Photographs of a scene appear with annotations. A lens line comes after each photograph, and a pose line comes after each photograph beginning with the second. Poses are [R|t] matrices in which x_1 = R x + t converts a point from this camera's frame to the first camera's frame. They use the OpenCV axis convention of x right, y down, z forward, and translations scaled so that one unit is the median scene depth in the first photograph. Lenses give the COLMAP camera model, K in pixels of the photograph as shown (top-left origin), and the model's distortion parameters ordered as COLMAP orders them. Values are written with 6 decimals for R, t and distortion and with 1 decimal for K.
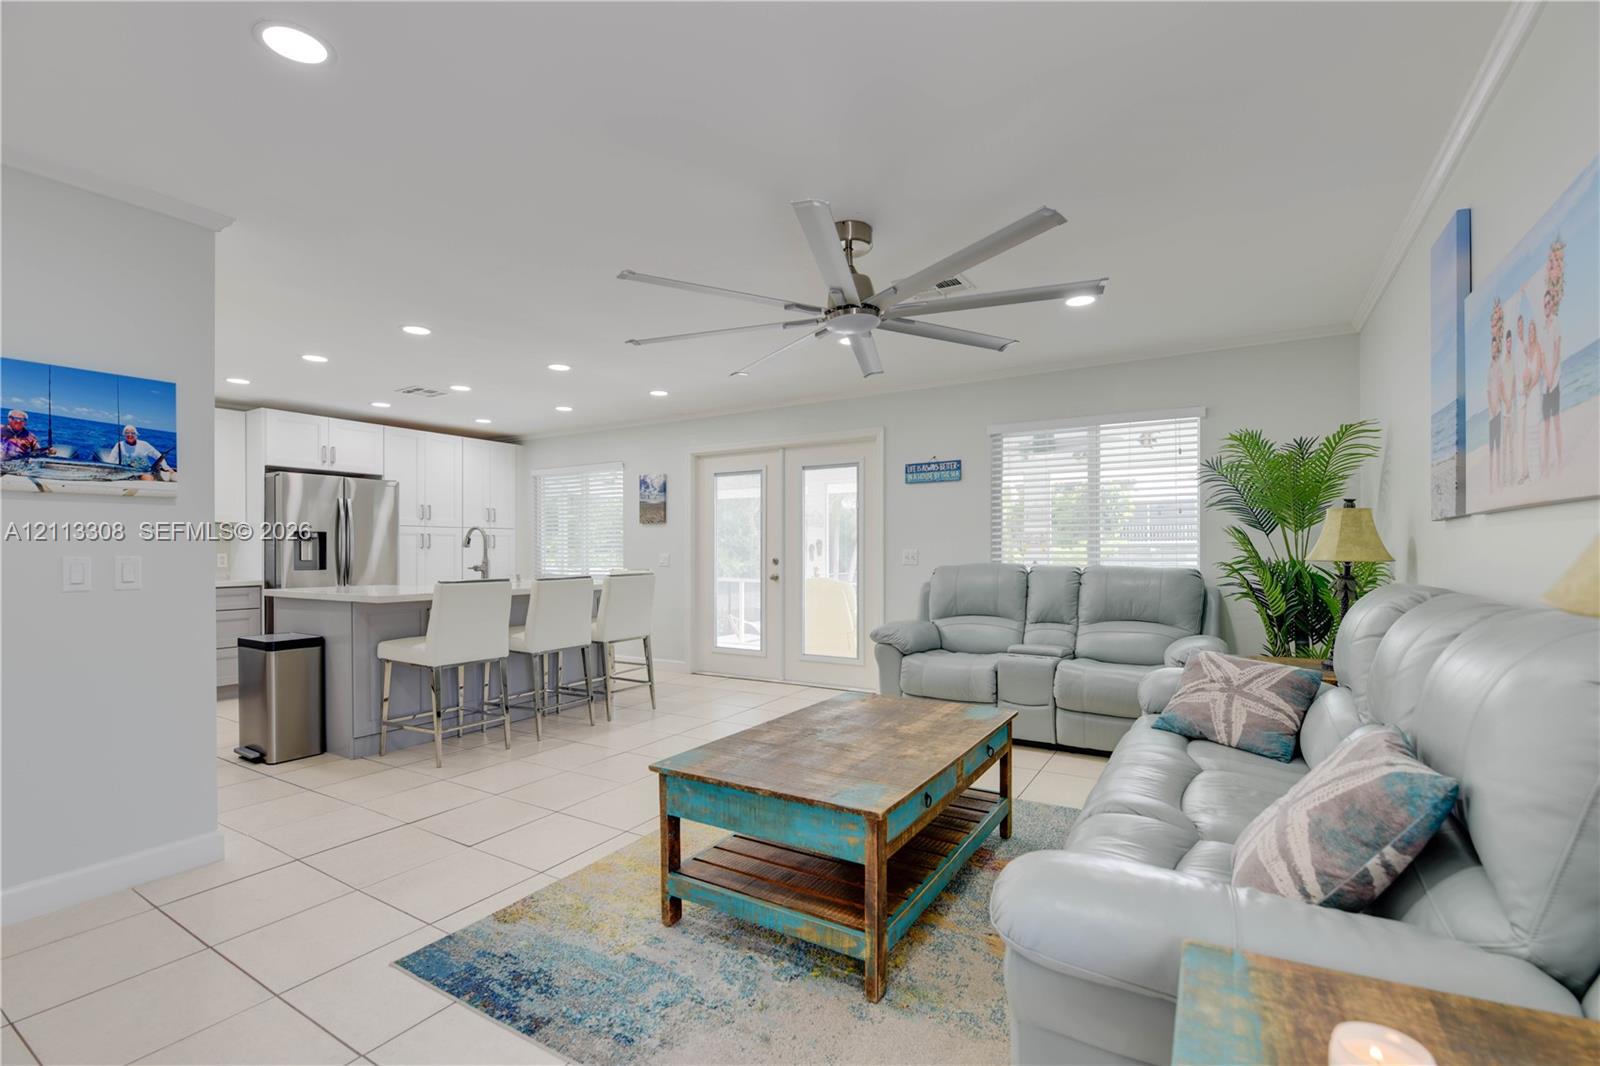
lens RADIAL K [[709.0, 0, 796.0], [0, 709.0, 544.4], [0, 0, 1]] dist [-0.003102, -0.005122]
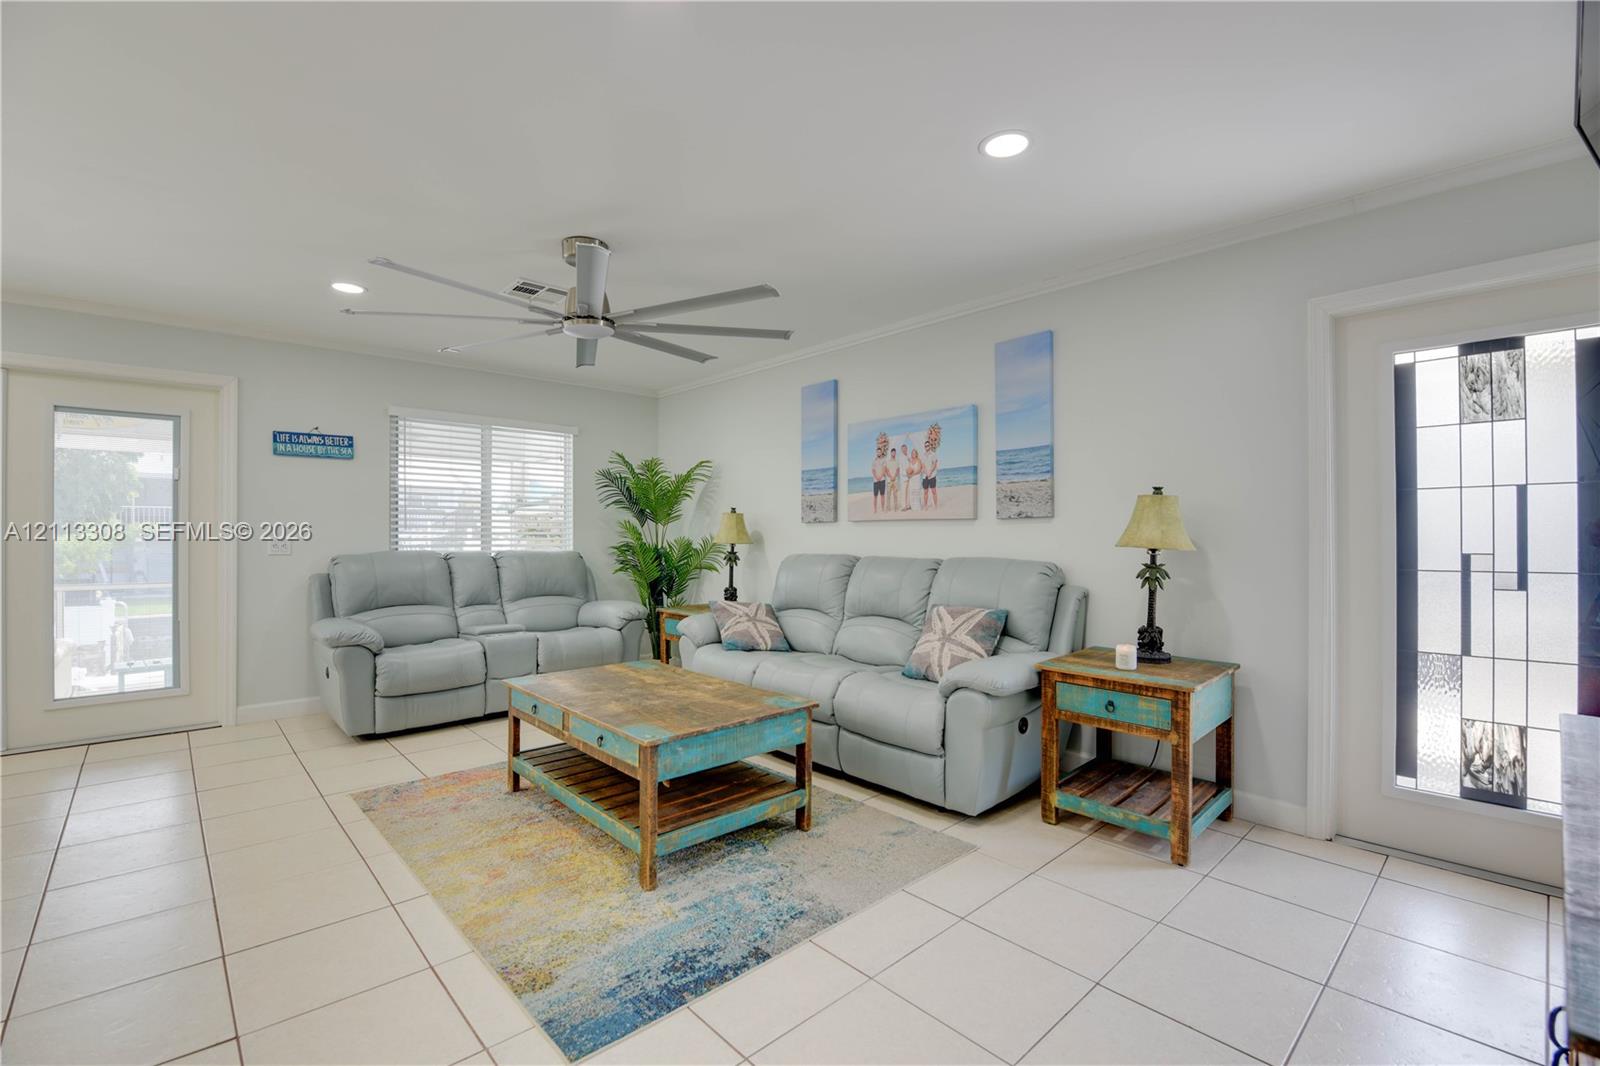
lens RADIAL K [[709.0, 0, 806.7], [0, 709.0, 535.3], [0, 0, 1]] dist [-0.003102, -0.005122]
pose [[0.265080, 0.001096, 0.964226, -0.662135], [-0.008126, 0.999966, 0.001097, 0.000322], [-0.964192, -0.008126, 0.265080, 0.285667]]
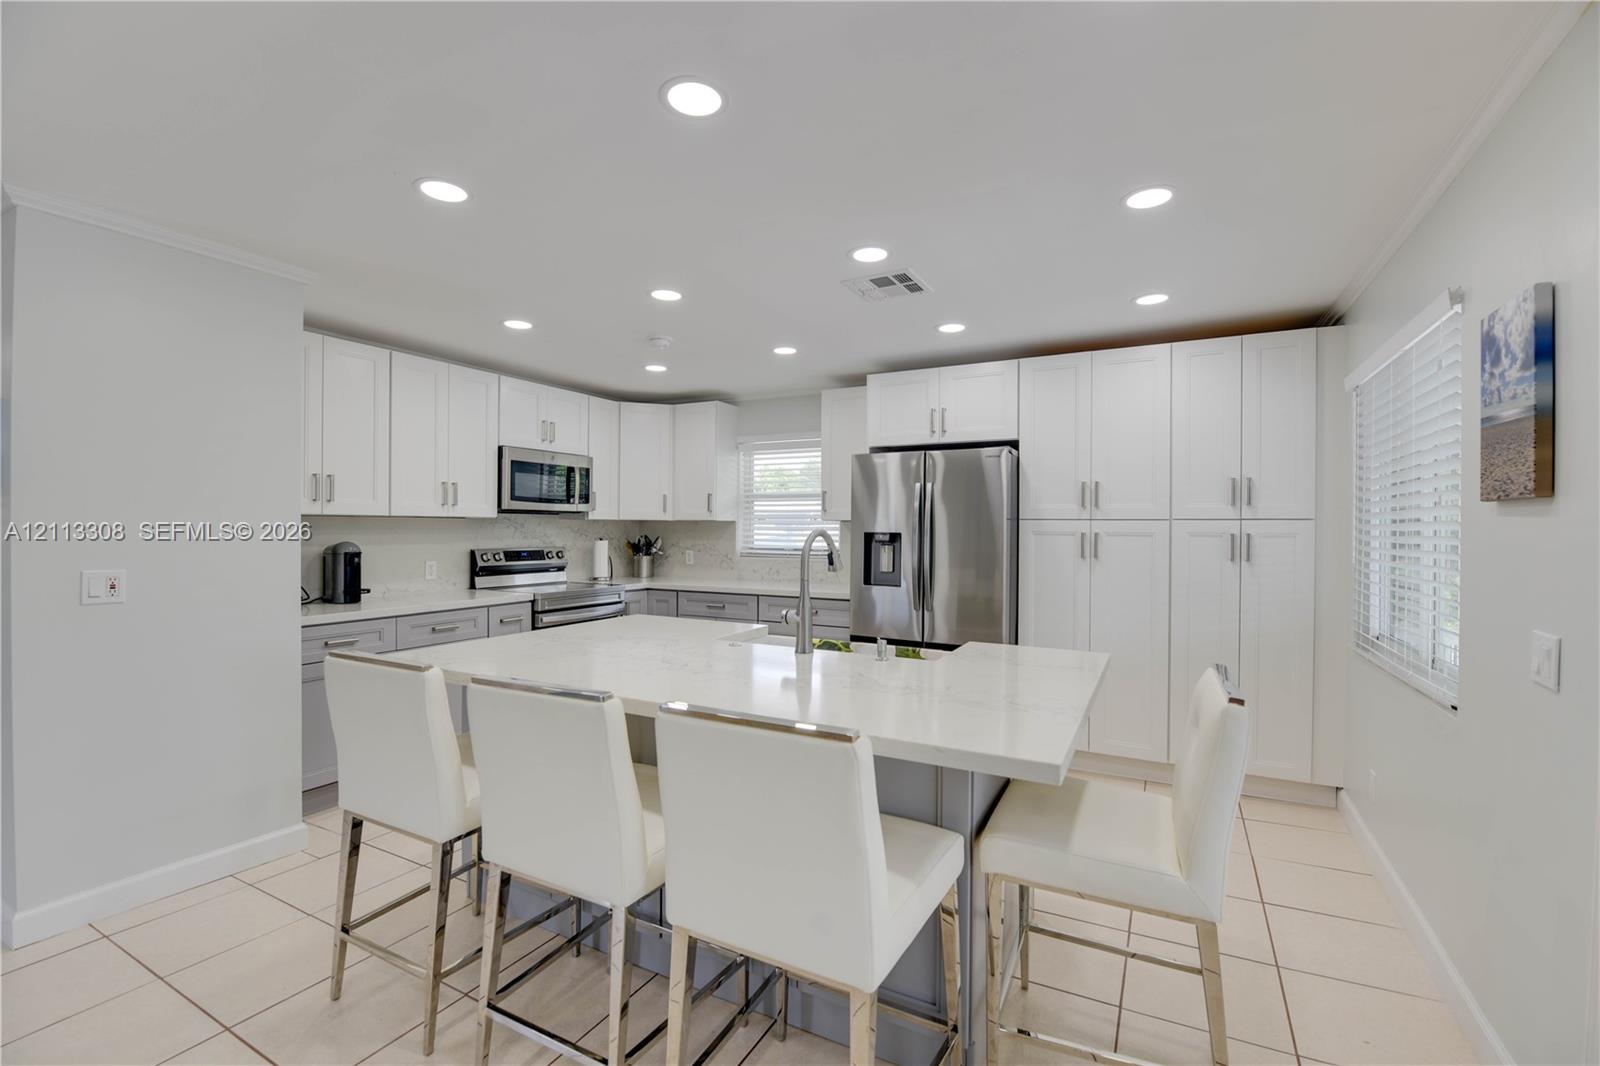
lens RADIAL K [[709.0, 0, 792.8], [0, 709.0, 524.2], [0, 0, 1]] dist [-0.003102, -0.005122]
pose [[0.062011, -0.000942, -0.998075, 0.038905], [0.004363, 0.999990, -0.000673, -0.040916], [0.998066, -0.004313, 0.062015, 1.326696]]
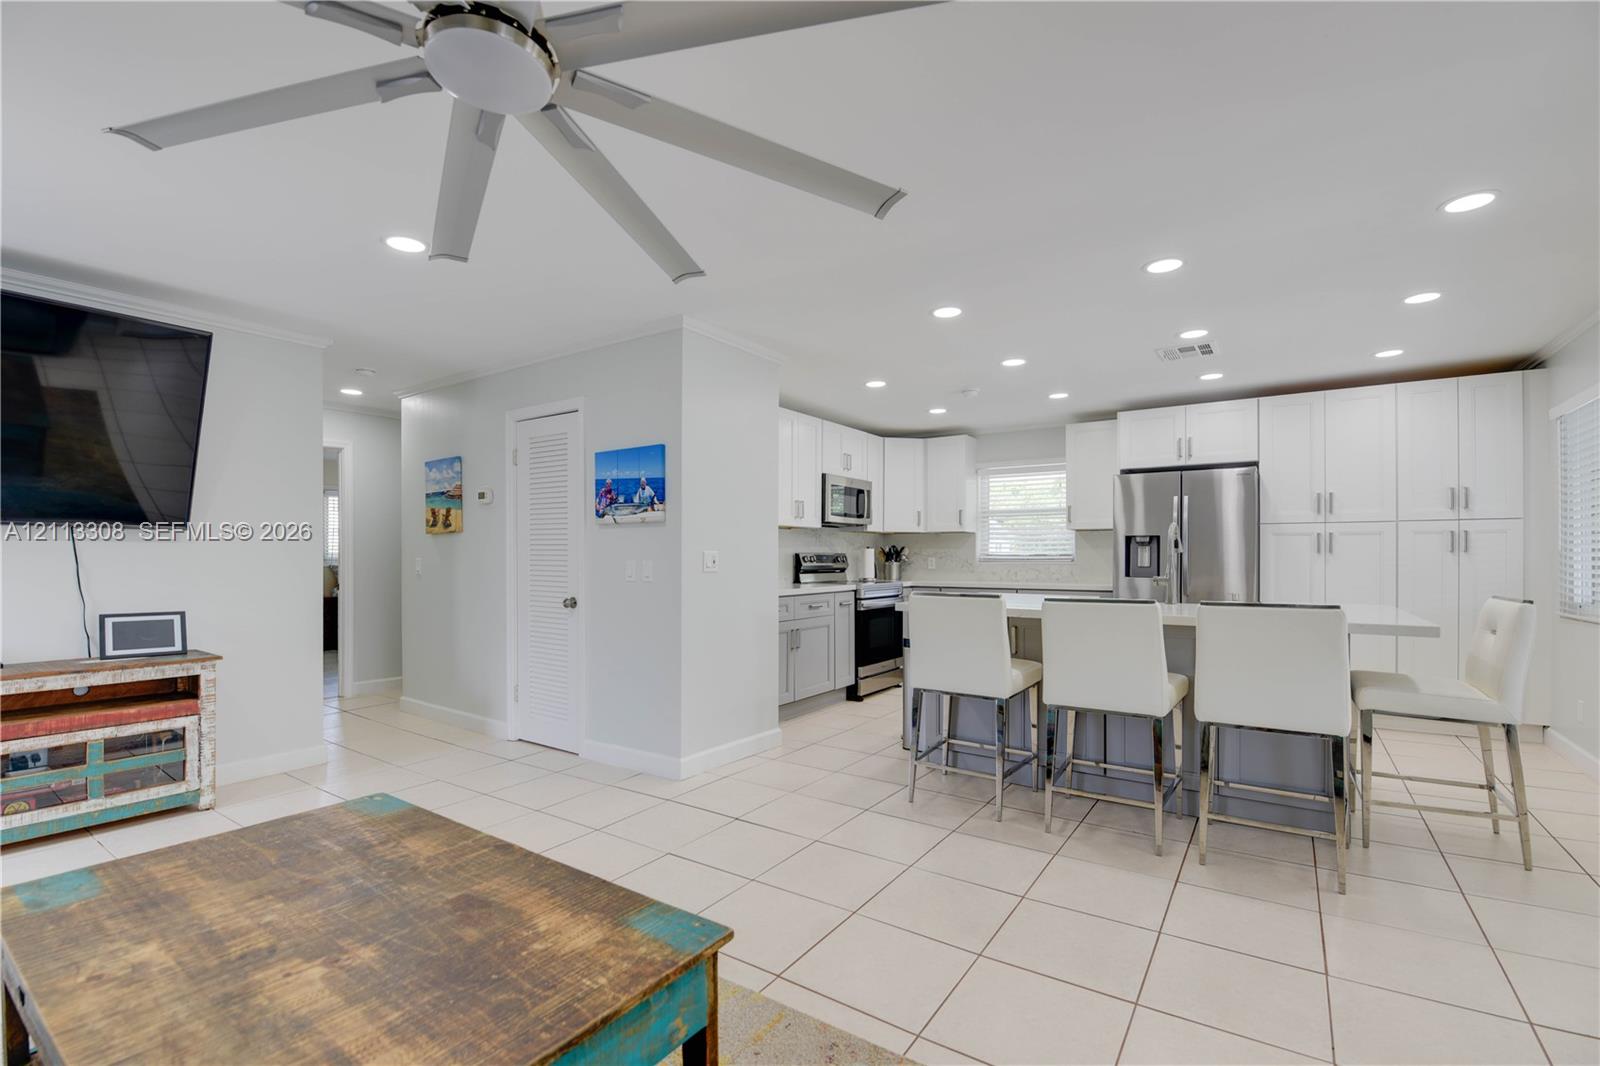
lens RADIAL K [[709.0, 0, 792.6], [0, 709.0, 547.6], [0, 0, 1]] dist [-0.003102, -0.005122]
pose [[-0.050890, -0.007838, -0.998673, 0.395085], [0.008424, 0.999930, -0.008277, 0.002024], [0.998669, -0.008834, -0.050821, 0.906056]]
